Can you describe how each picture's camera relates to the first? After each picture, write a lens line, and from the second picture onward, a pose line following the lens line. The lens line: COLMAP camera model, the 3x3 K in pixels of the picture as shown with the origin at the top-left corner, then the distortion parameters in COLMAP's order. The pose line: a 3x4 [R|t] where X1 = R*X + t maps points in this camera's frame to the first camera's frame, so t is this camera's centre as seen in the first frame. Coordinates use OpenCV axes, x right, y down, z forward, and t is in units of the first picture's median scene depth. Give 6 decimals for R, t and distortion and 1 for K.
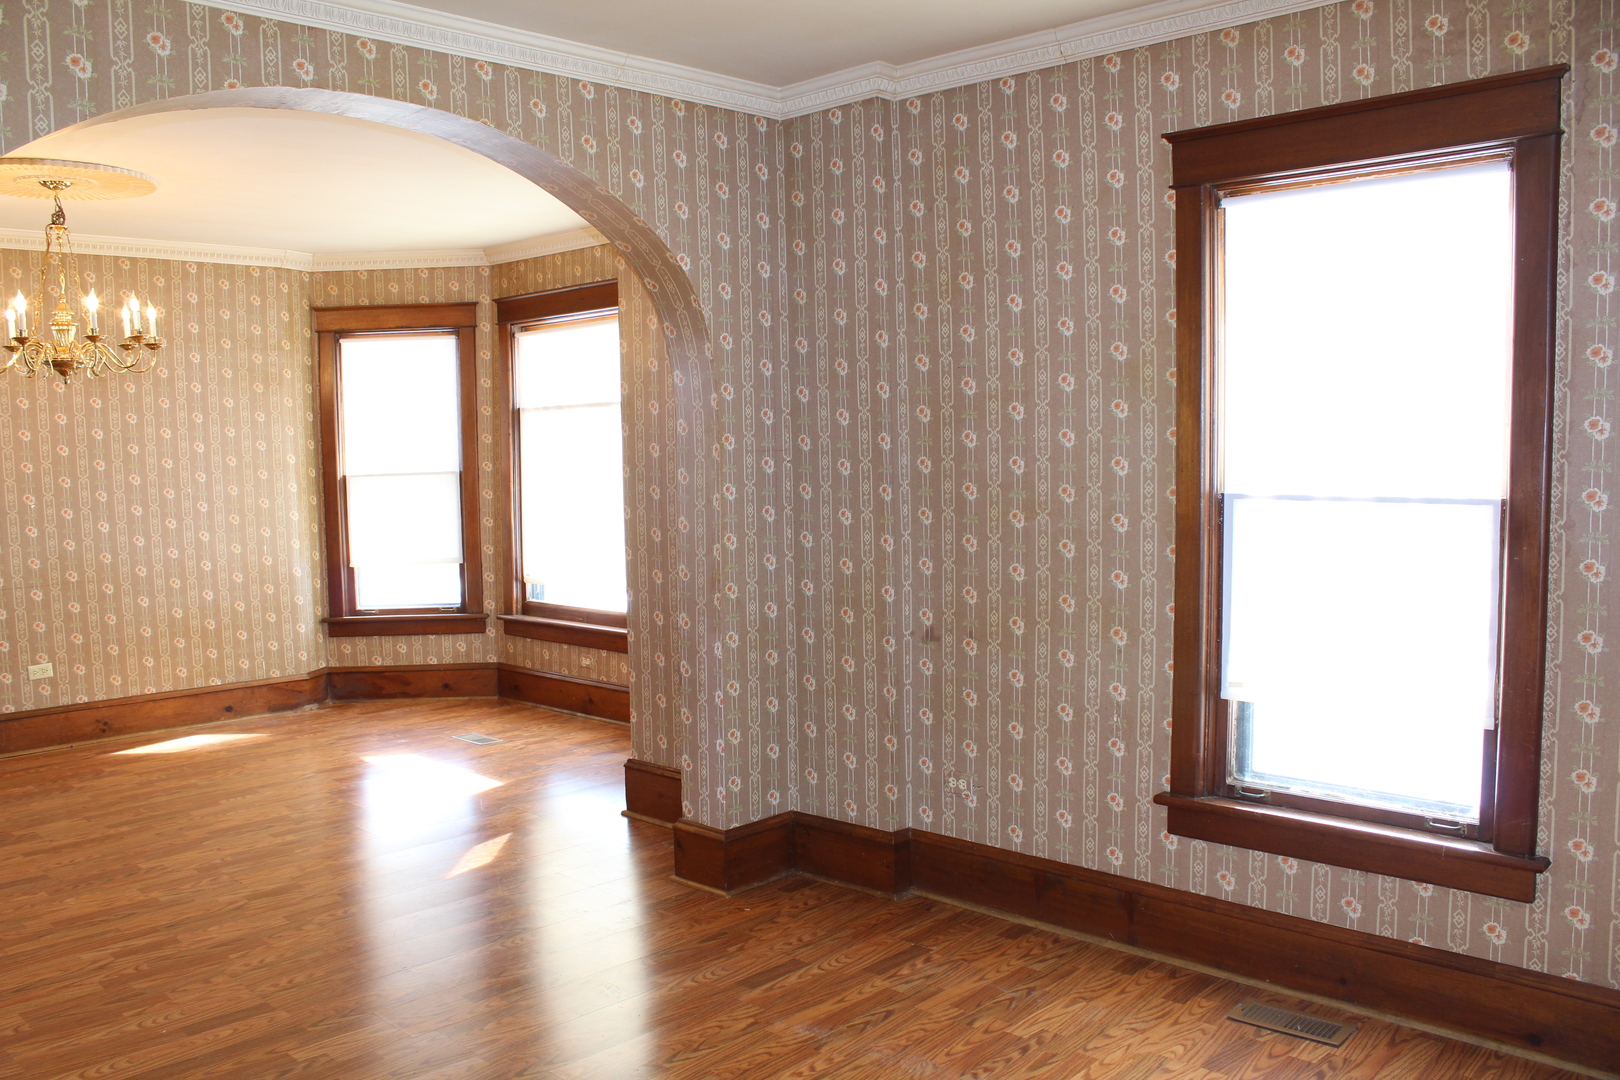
lens RADIAL K [[1352.7, 0, 780.0], [0, 1352.7, 538.8], [0, 0, 1]] dist [-0.132776, 0.109546]
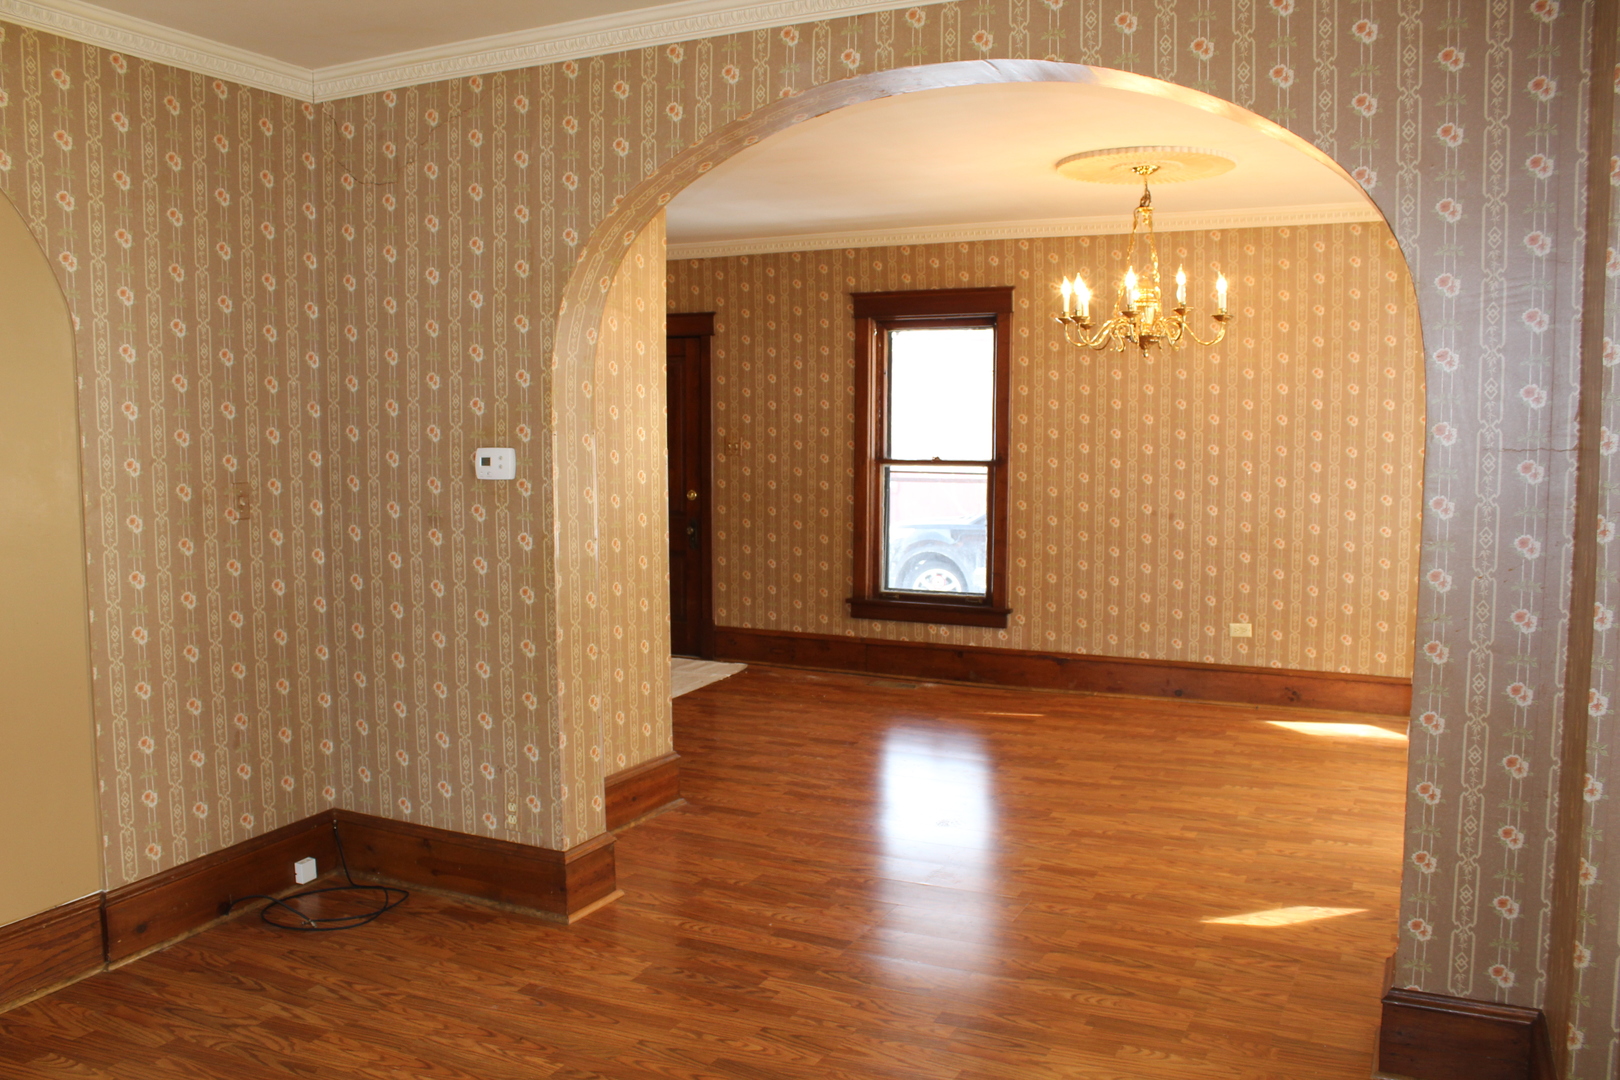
lens RADIAL K [[1352.7, 0, 814.7], [0, 1352.7, 540.0], [0, 0, 1]] dist [-0.132776, 0.109546]
pose [[0.323073, 0.102135, -0.940847, 0.324030], [-0.074202, 0.993833, 0.082407, -0.033321], [0.943461, 0.043189, 0.328659, 0.324744]]
